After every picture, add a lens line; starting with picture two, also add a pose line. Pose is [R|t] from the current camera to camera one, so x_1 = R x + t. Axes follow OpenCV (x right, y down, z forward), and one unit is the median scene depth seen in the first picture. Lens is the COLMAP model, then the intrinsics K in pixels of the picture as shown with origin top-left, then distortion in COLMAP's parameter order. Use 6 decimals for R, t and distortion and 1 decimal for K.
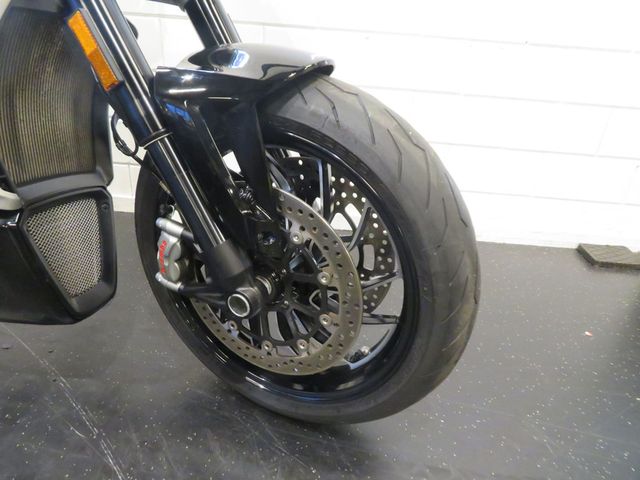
lens RADIAL K [[520.4, 0, 320.0], [0, 520.4, 240.0], [0, 0, 1]] dist [-0.005341, -0.009397]
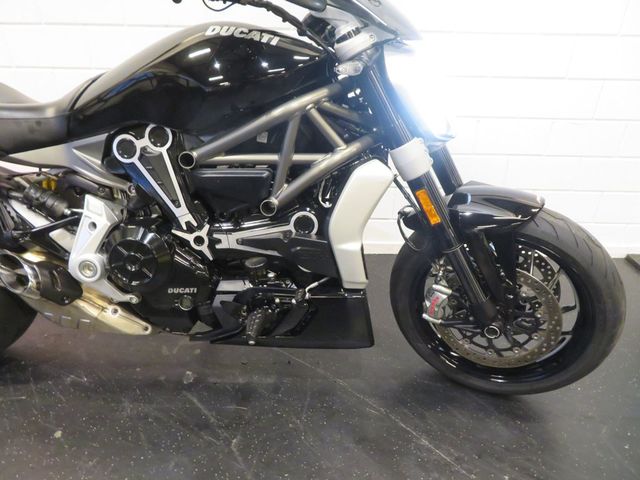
lens RADIAL K [[520.4, 0, 320.0], [0, 520.4, 240.0], [0, 0, 1]] dist [-0.005341, -0.009397]
pose [[0.997687, -0.065279, 0.018932, -0.693604], [0.064749, 0.997526, 0.027388, -0.255776], [-0.020673, -0.026099, 0.999446, -0.712764]]
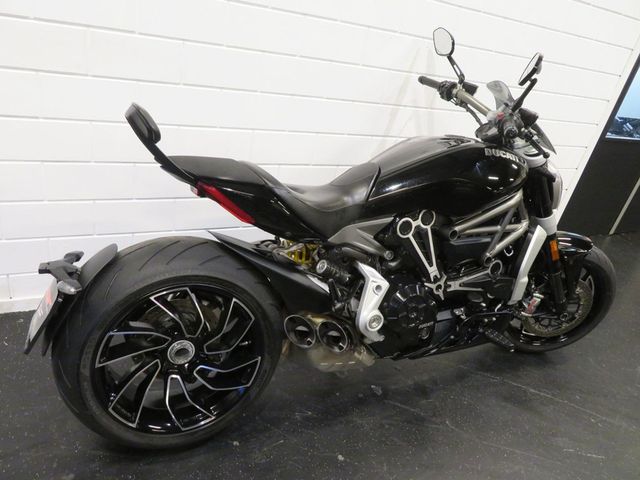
lens RADIAL K [[520.4, 0, 320.0], [0, 520.4, 240.0], [0, 0, 1]] dist [-0.005341, -0.009397]
pose [[0.829224, -0.157974, 0.536126, -2.531602], [0.112353, 0.986758, 0.116981, -0.731759], [-0.547507, -0.036768, 0.835993, -0.693150]]
